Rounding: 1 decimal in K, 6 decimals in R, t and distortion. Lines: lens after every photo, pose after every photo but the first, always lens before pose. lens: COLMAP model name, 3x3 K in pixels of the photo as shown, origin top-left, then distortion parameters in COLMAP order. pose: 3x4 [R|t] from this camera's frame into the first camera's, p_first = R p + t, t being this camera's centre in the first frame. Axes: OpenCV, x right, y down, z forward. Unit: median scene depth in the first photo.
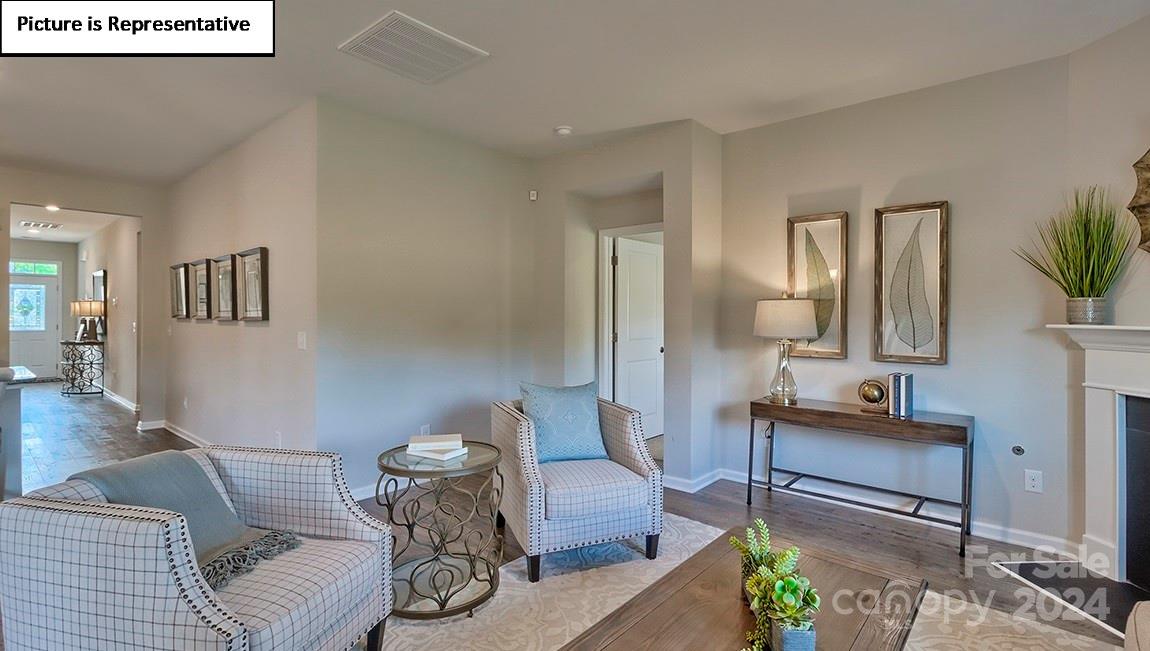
lens RADIAL K [[529.3, 0, 581.3], [0, 529.3, 312.8], [0, 0, 1]] dist [0.002864, 0.000148]
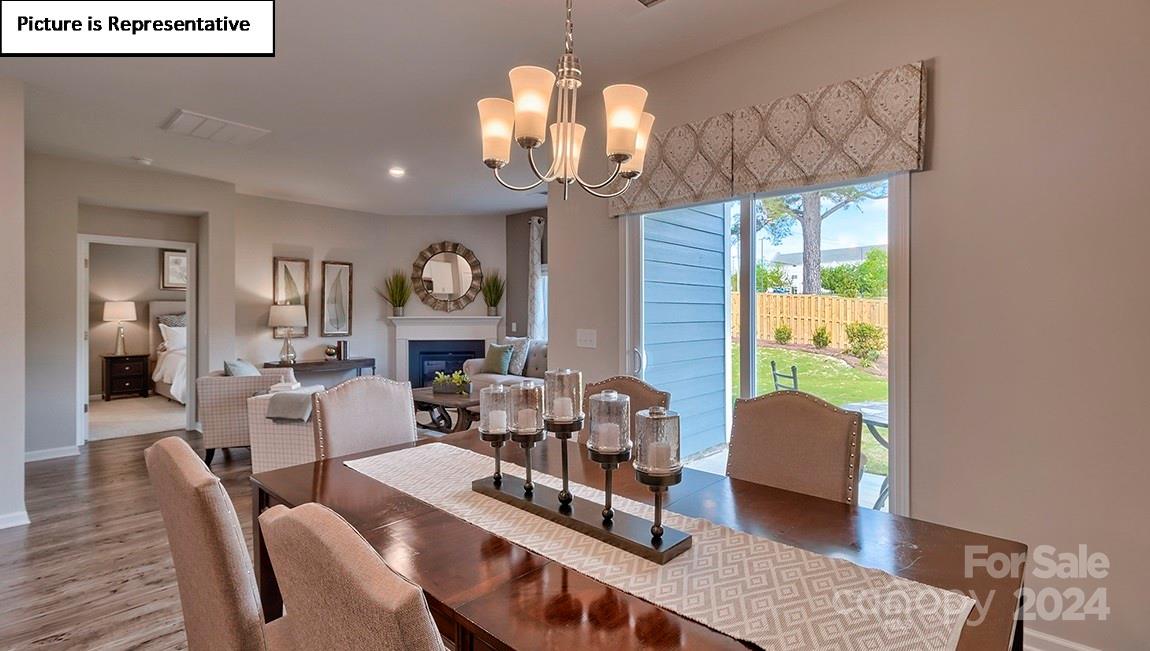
lens RADIAL K [[529.3, 0, 581.3], [0, 529.3, 312.8], [0, 0, 1]] dist [0.002864, 0.000148]
pose [[0.019672, 0.001502, 0.999805, -1.448217], [0.005496, 0.999984, -0.001611, 0.009500], [-0.999791, 0.005527, 0.019664, -0.013154]]
